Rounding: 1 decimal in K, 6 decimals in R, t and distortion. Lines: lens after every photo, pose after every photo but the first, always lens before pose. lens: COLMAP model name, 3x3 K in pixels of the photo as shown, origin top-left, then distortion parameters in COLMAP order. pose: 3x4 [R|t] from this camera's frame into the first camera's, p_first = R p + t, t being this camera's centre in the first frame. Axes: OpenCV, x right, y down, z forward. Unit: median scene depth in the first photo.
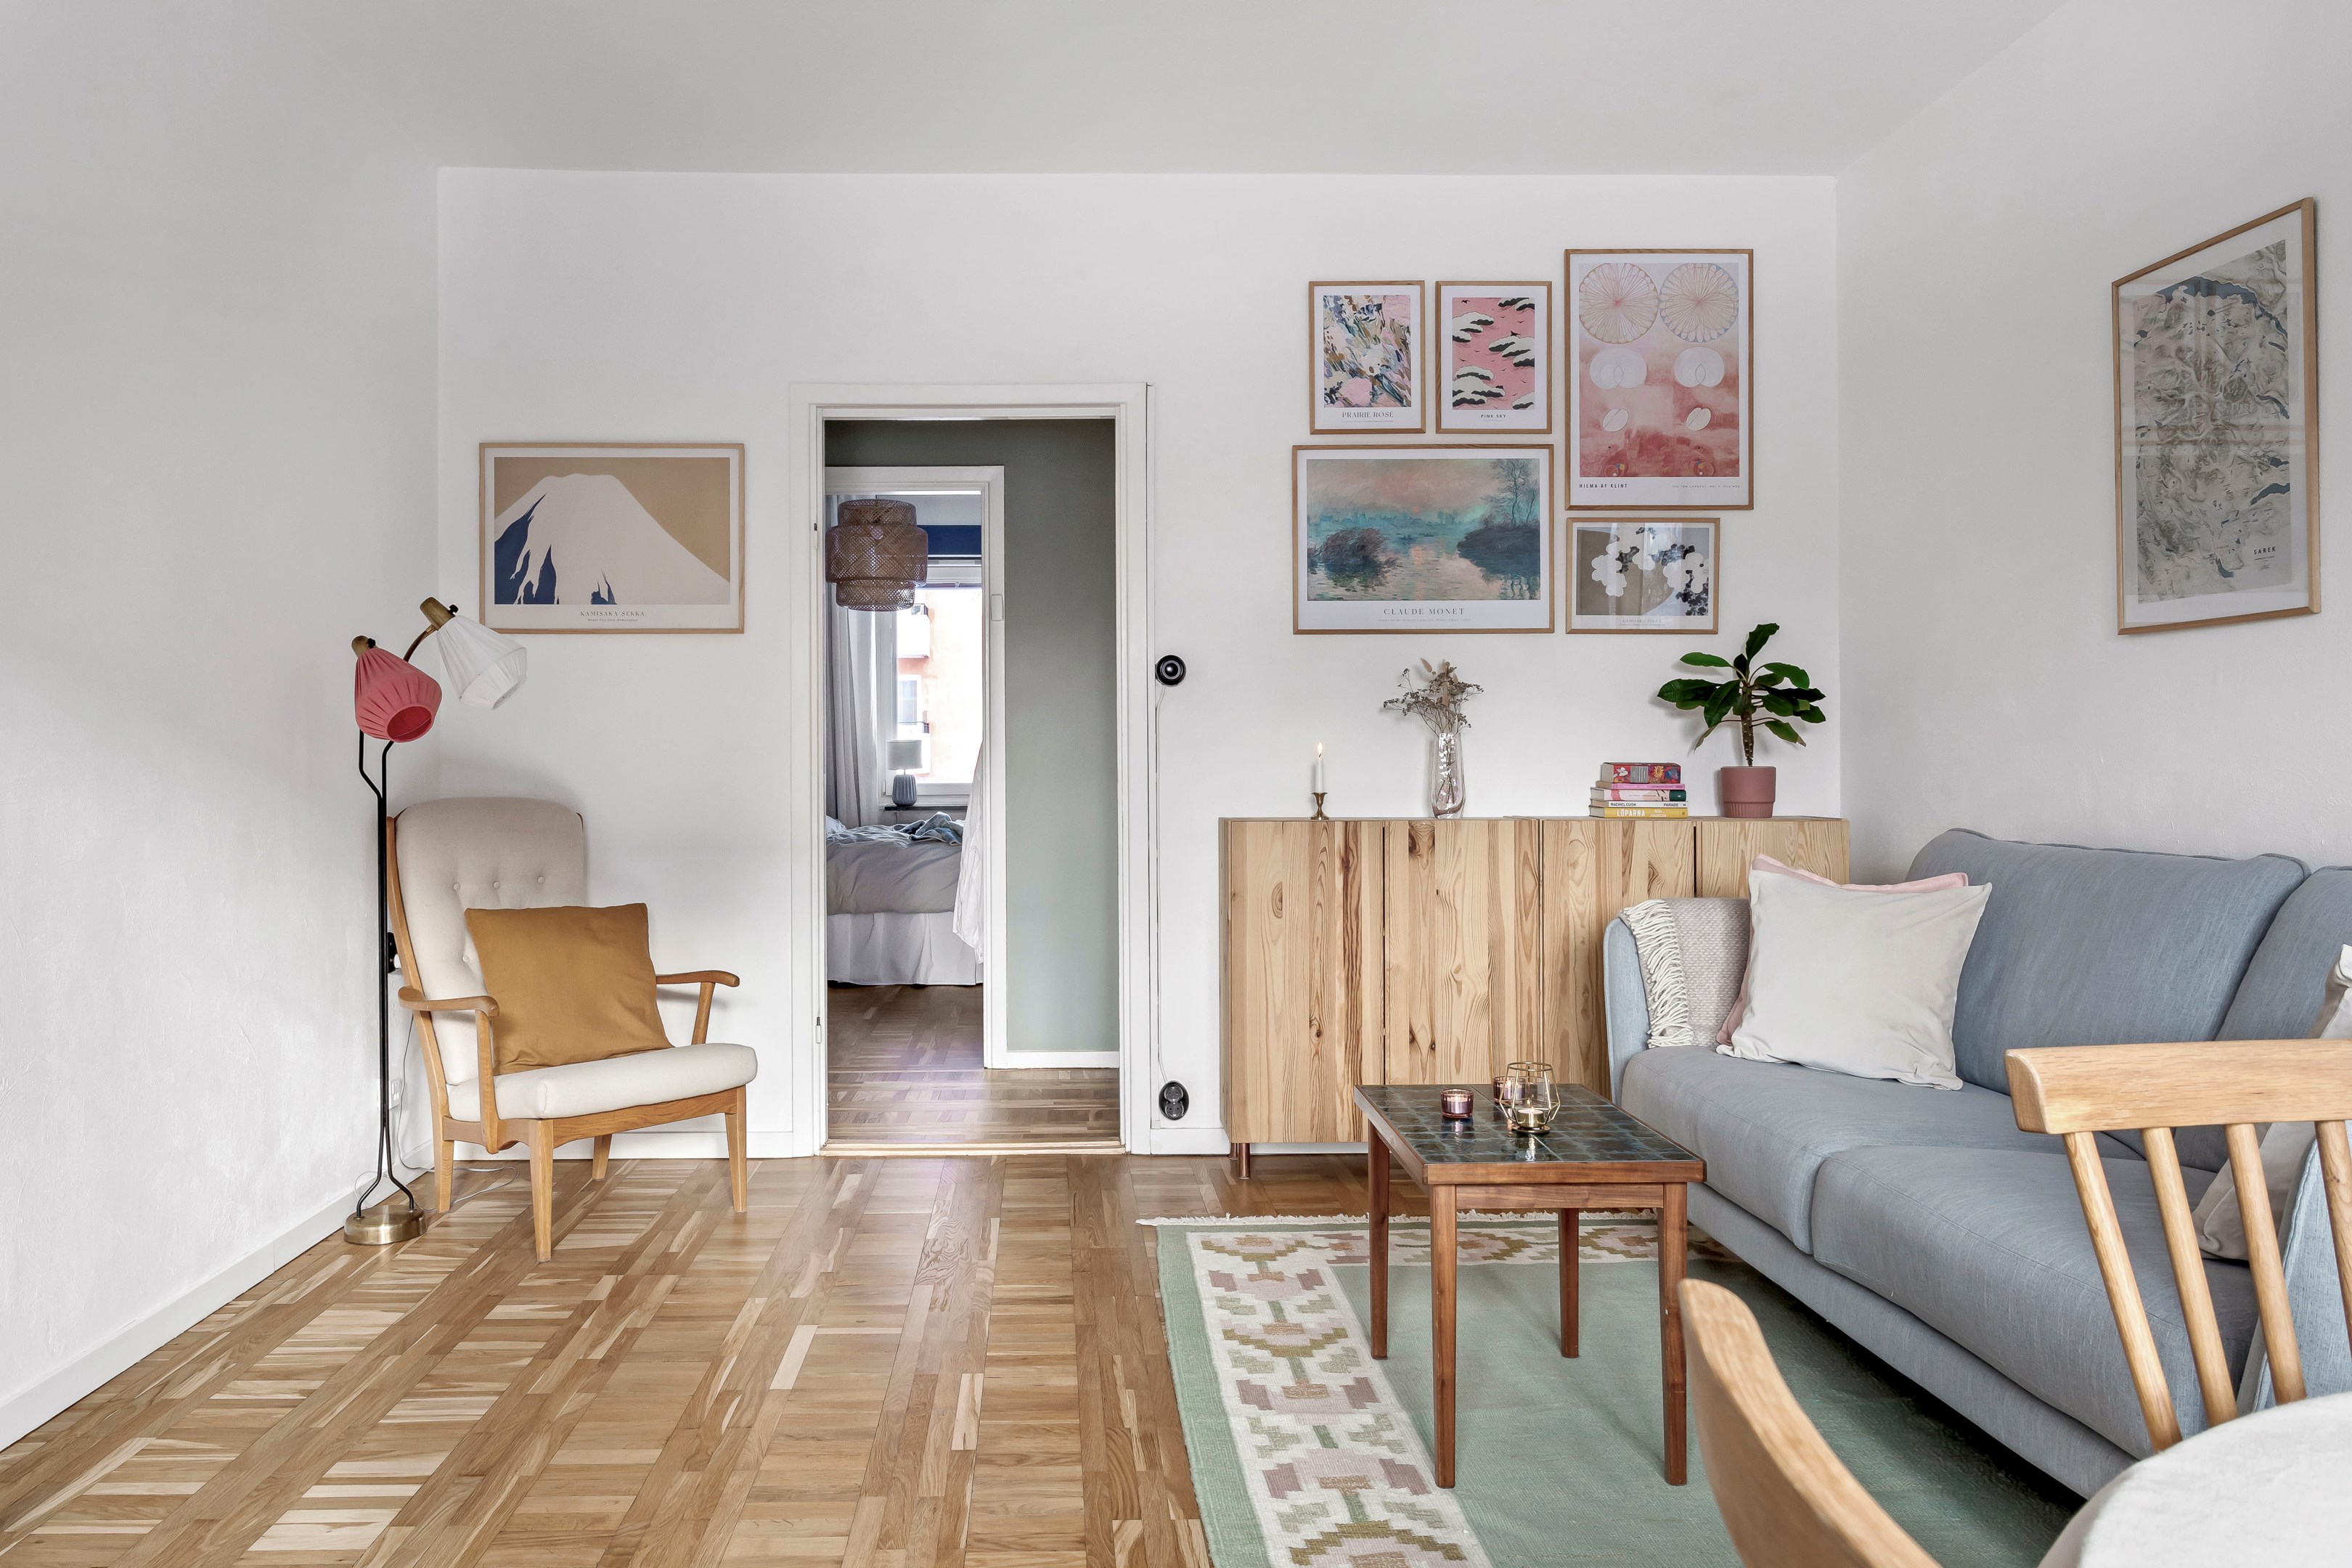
lens RADIAL K [[1695.7, 0, 1171.3], [0, 1695.7, 739.2], [0, 0, 1]] dist [-0.012447, 0.001215]
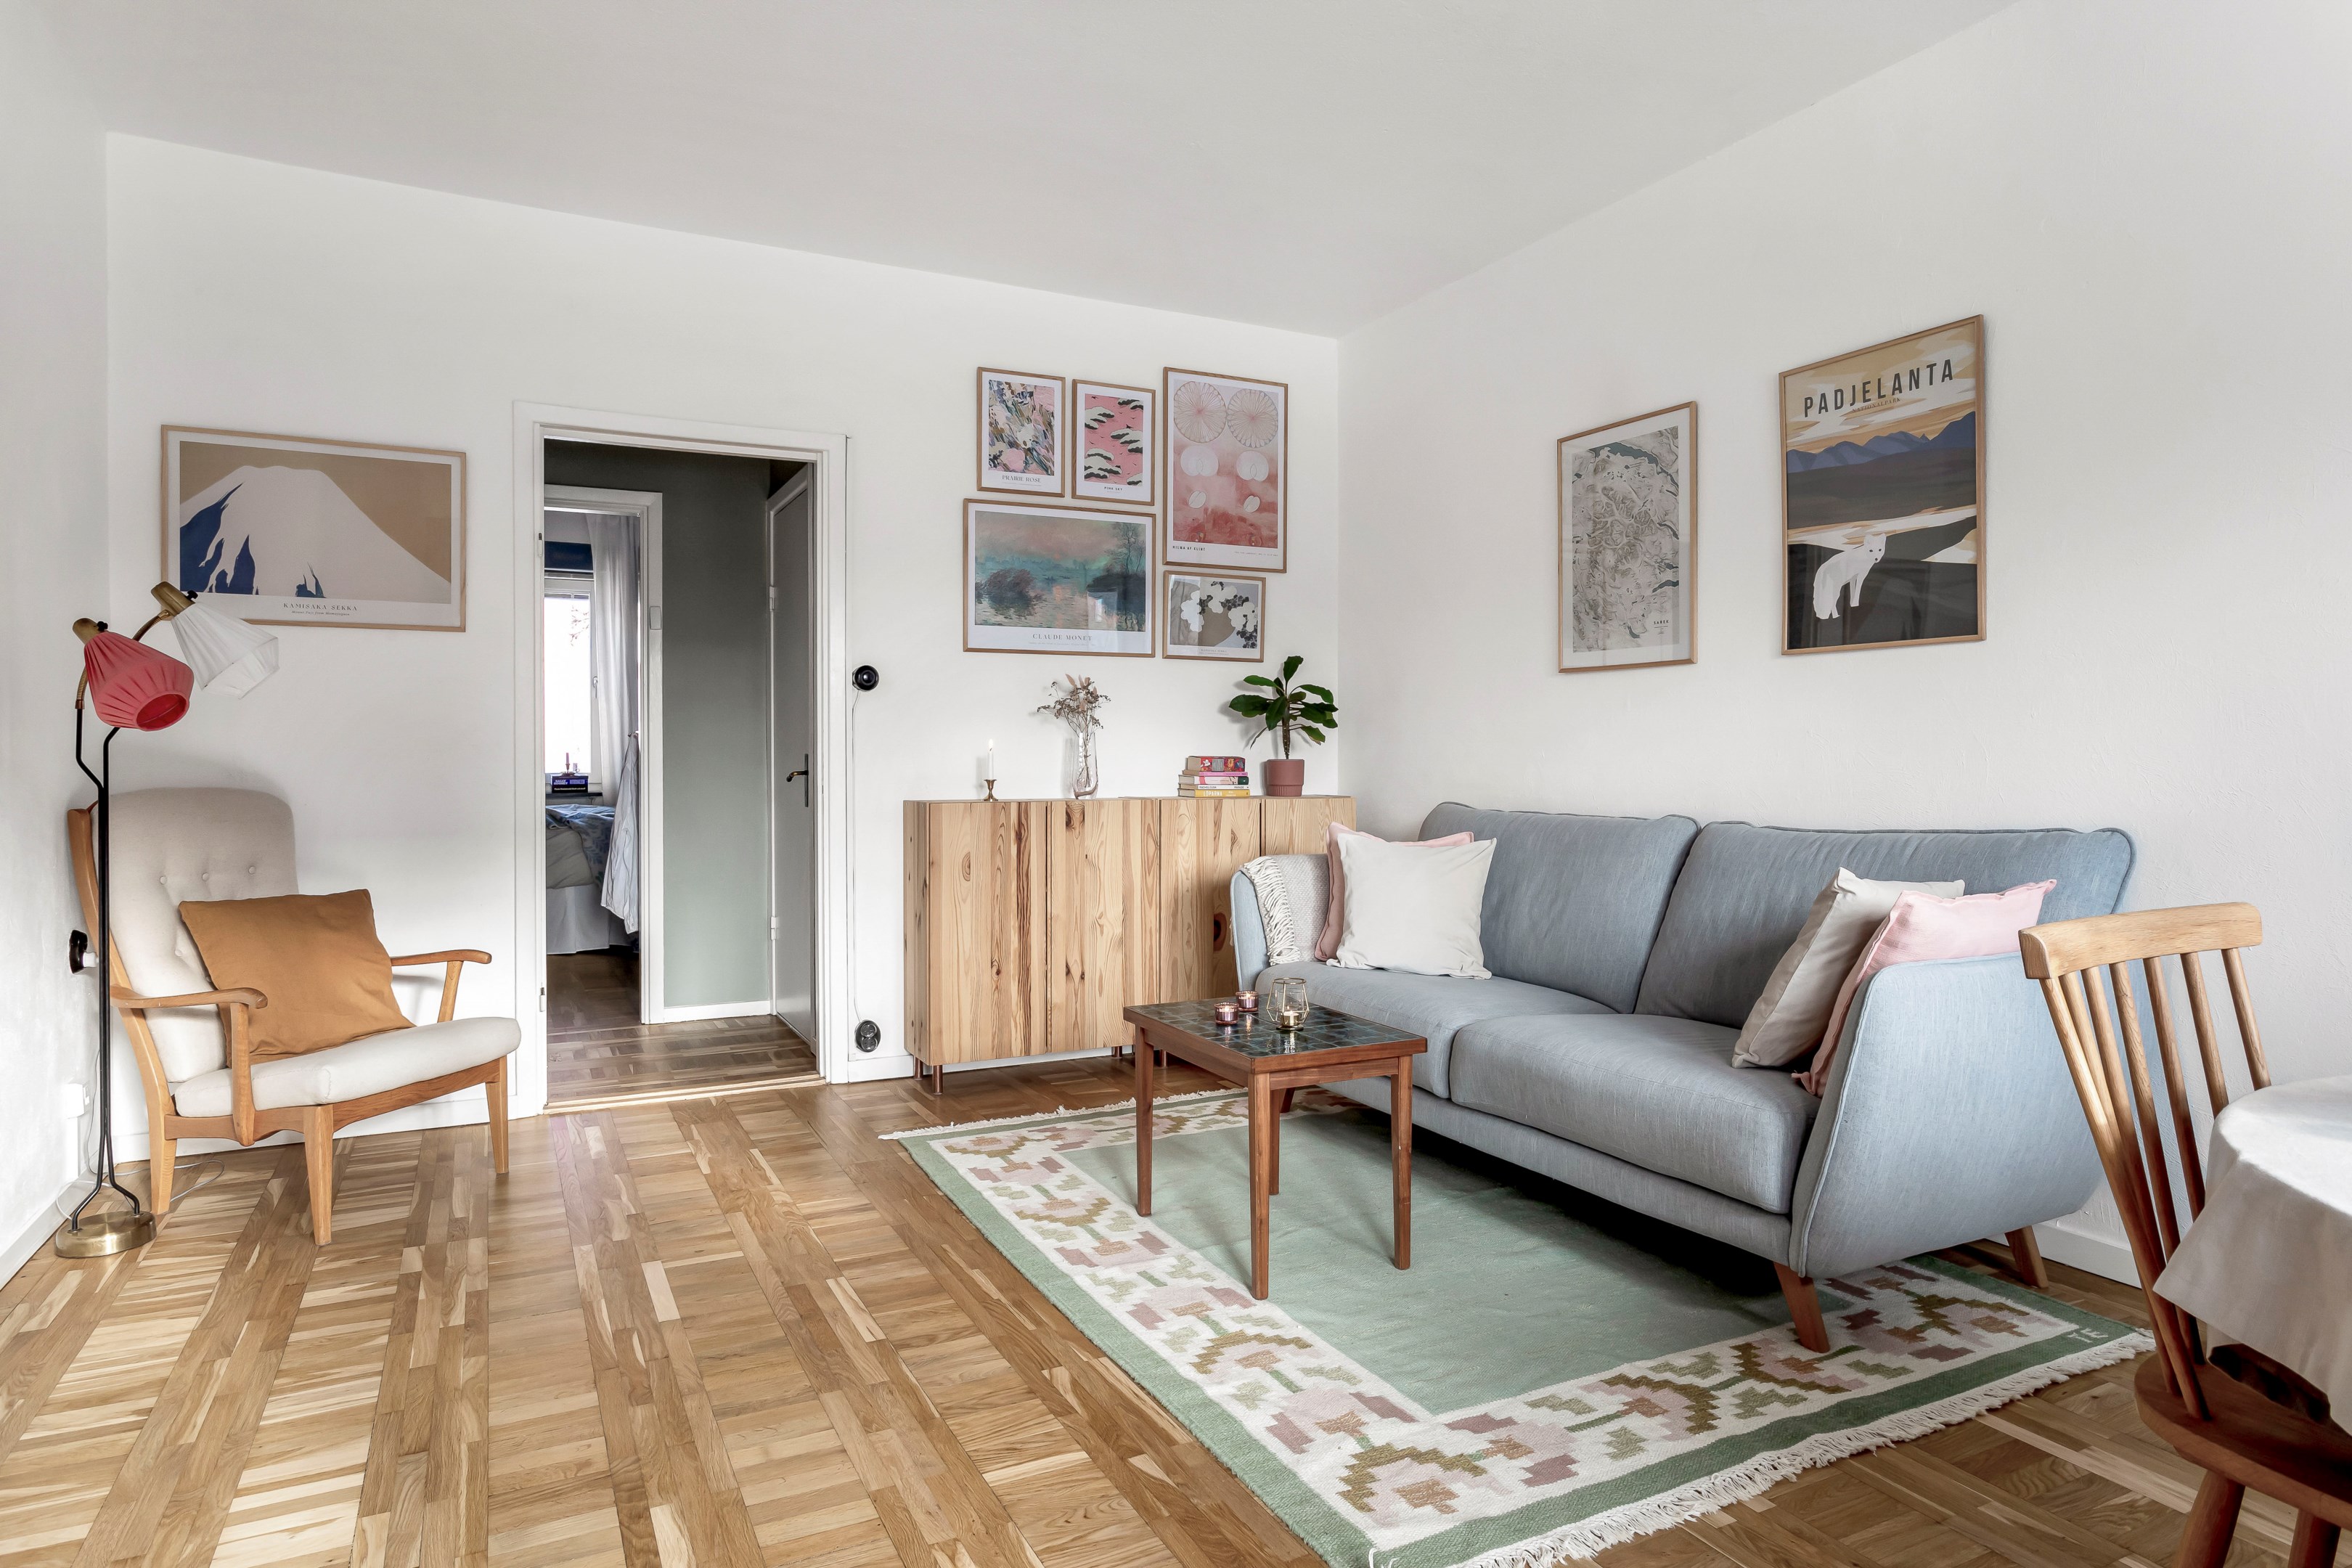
lens RADIAL K [[1347.8, 0, 1176.0], [0, 1347.8, 752.5], [0, 0, 1]] dist [-0.013592, 0.003213]
pose [[0.900070, 0.004287, 0.435723, -0.241643], [-0.009120, 0.999918, 0.009003, 0.001777], [-0.435649, -0.012077, 0.900036, 0.053867]]
